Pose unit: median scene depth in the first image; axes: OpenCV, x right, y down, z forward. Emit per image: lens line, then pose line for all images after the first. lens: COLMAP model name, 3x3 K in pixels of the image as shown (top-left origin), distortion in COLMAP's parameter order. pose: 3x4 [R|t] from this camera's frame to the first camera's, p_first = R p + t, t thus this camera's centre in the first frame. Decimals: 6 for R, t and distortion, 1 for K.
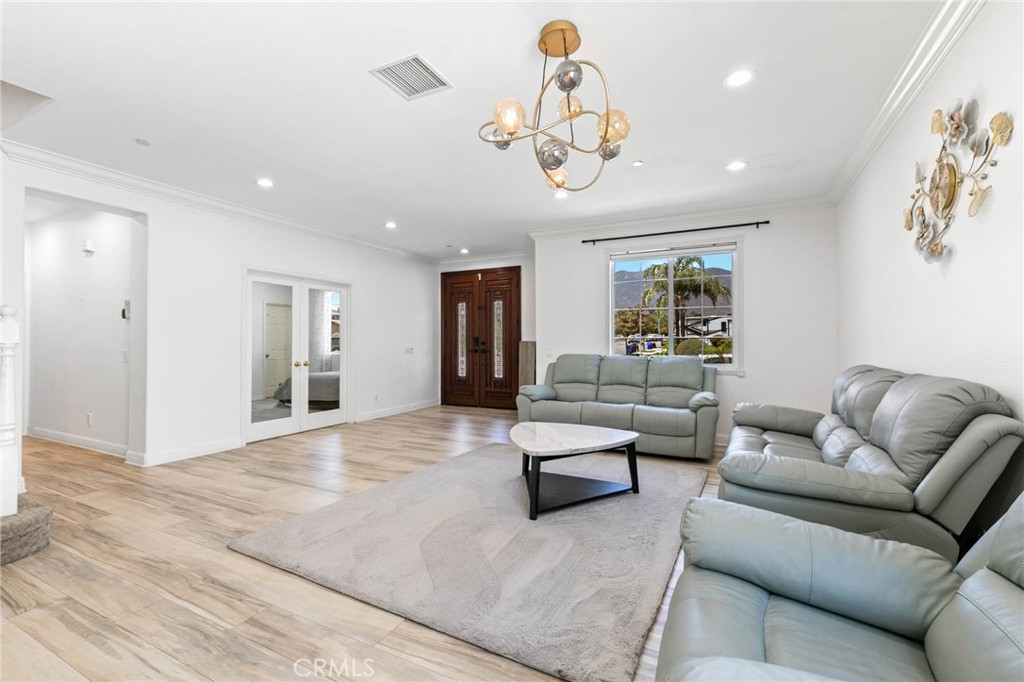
lens RADIAL K [[436.4, 0, 518.9], [0, 436.4, 337.4], [0, 0, 1]] dist [0.002624, -0.000937]
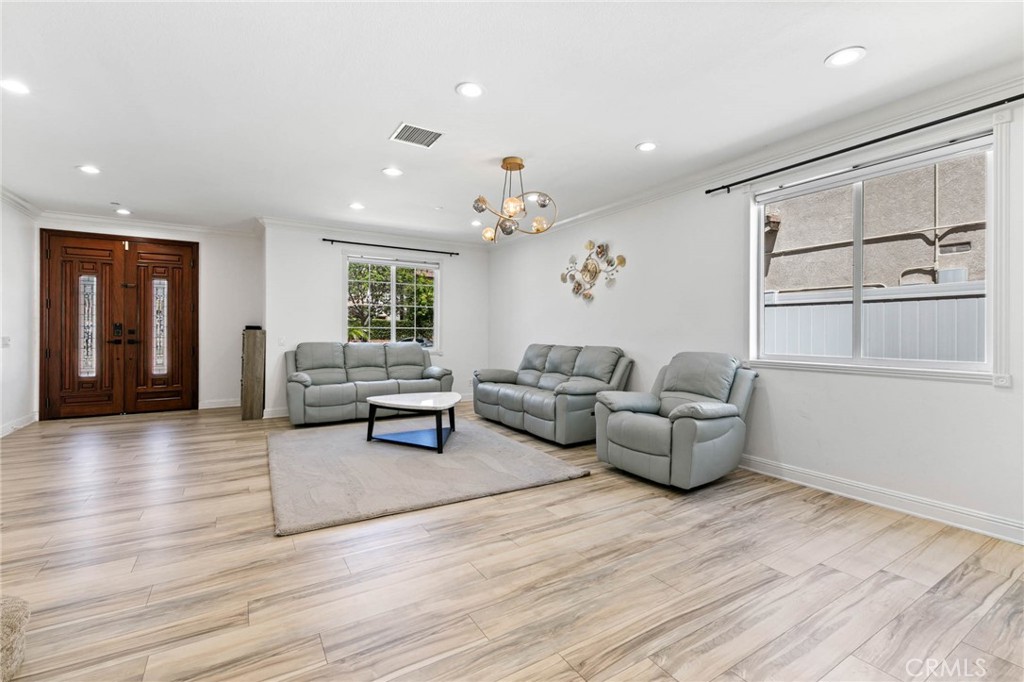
lens RADIAL K [[436.4, 0, 508.5], [0, 436.4, 337.3], [0, 0, 1]] dist [0.002624, -0.000937]
pose [[0.542723, -0.005980, 0.839891, -0.512851], [-0.015419, 0.999735, 0.017082, -0.000445], [-0.839770, -0.022221, 0.542487, 0.011459]]
